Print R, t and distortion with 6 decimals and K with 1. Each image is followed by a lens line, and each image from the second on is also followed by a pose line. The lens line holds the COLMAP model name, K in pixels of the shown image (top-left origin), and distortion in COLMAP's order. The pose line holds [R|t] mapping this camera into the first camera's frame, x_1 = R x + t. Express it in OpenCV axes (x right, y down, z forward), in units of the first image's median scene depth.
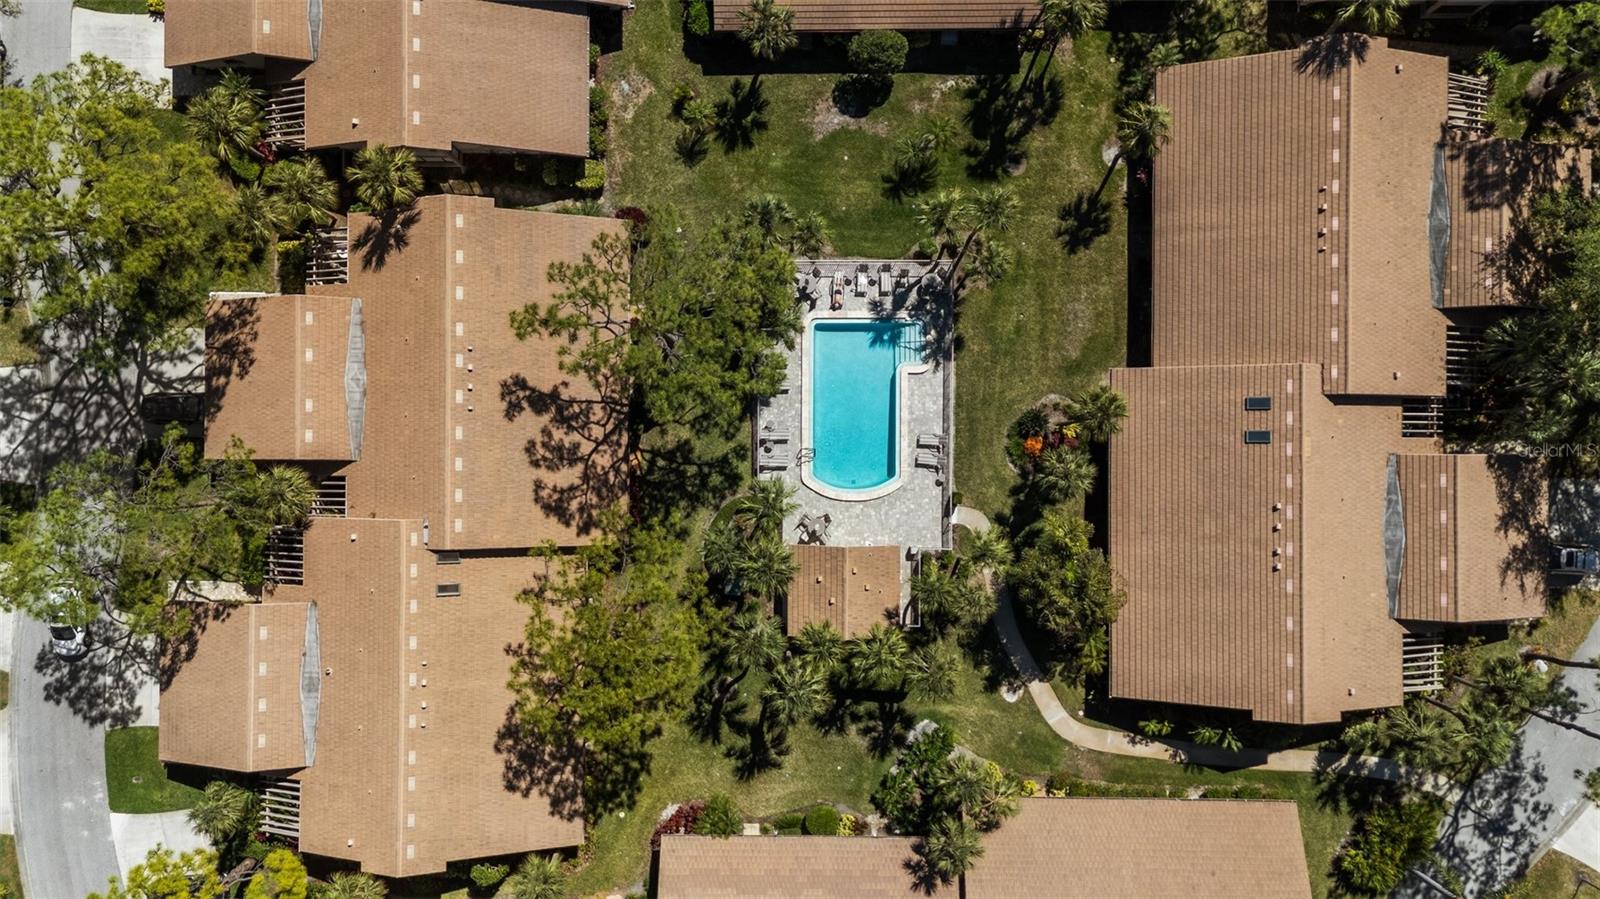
lens RADIAL K [[1248.3, 0, 806.5], [0, 1248.3, 451.0], [0, 0, 1]] dist [0.009357, 0.014020]
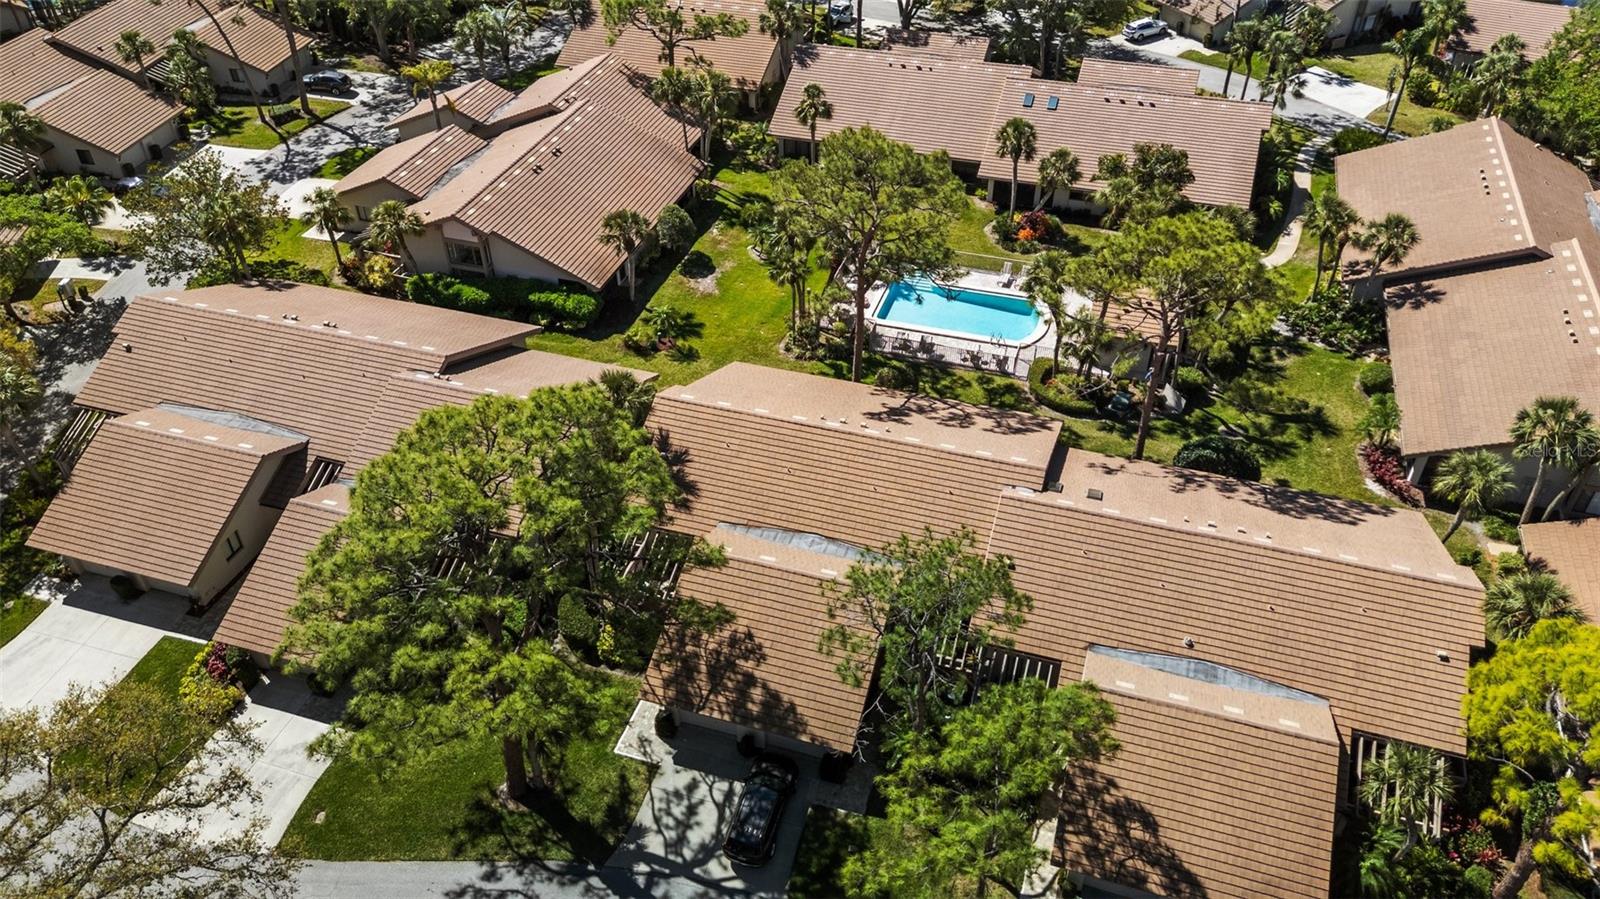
lens RADIAL K [[1247.1, 0, 800.0], [0, 1247.1, 449.5], [0, 0, 1]] dist [-0.139392, 0.377243]
pose [[0.302371, -0.556962, 0.773541, -0.916420], [0.953017, 0.161176, -0.256478, 0.122818], [0.018173, 0.814749, 0.579529, 0.482562]]
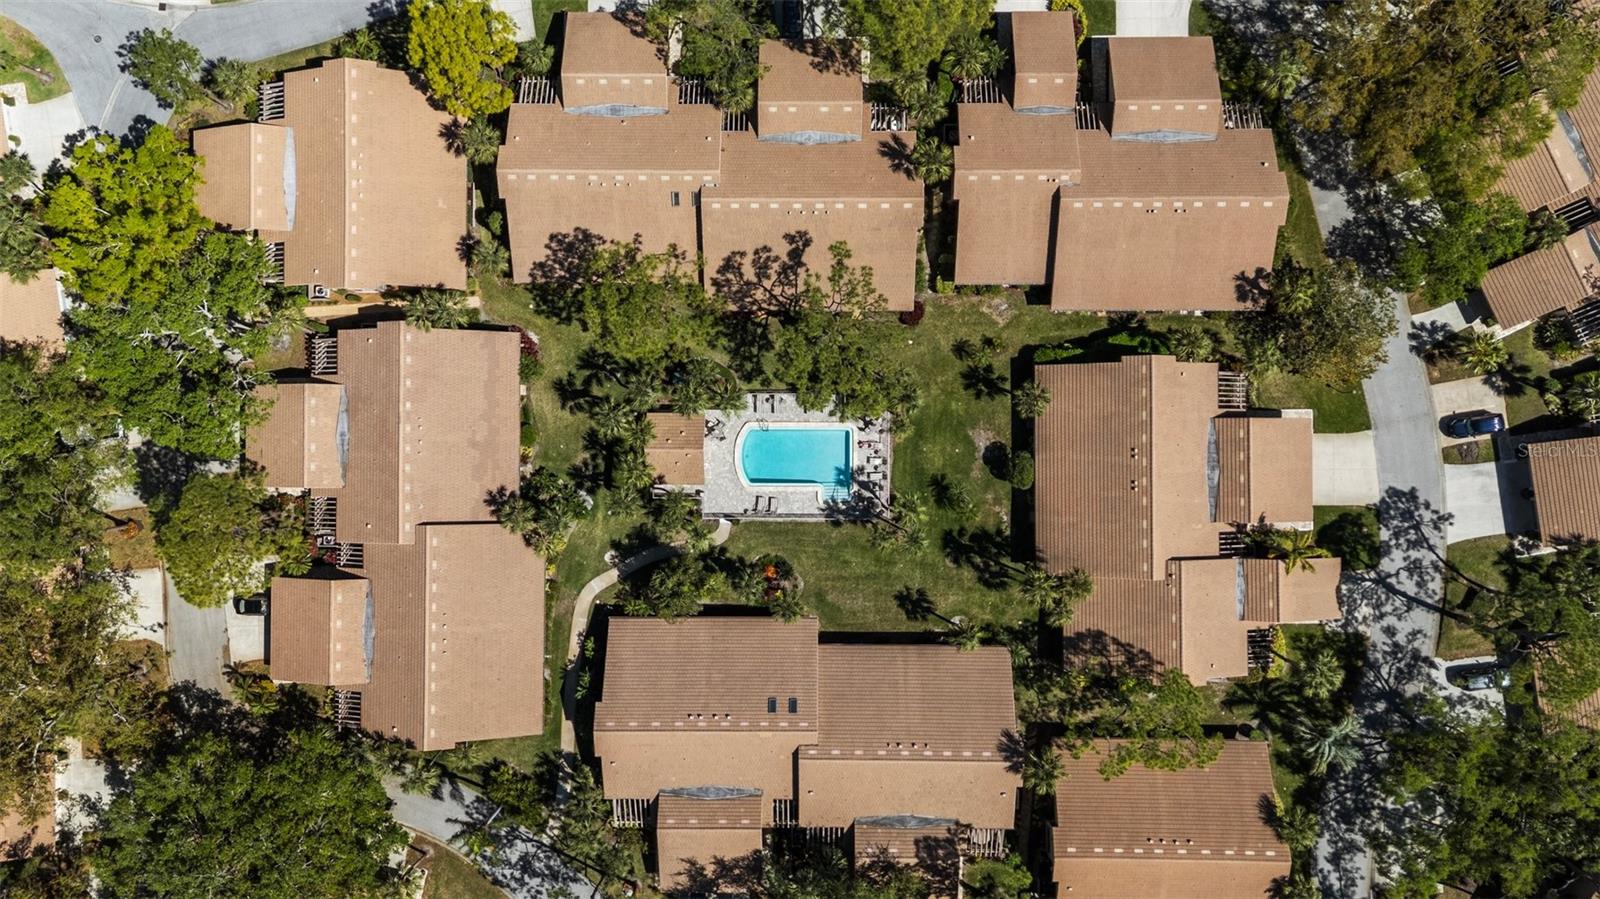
lens RADIAL K [[1248.3, 0, 806.5], [0, 1248.3, 451.0], [0, 0, 1]] dist [0.009357, 0.014020]
pose [[0.001629, 0.999991, 0.003878, 0.026711], [-0.999941, 0.001588, 0.010757, -0.067749], [0.010751, -0.003896, 0.999935, -0.558212]]
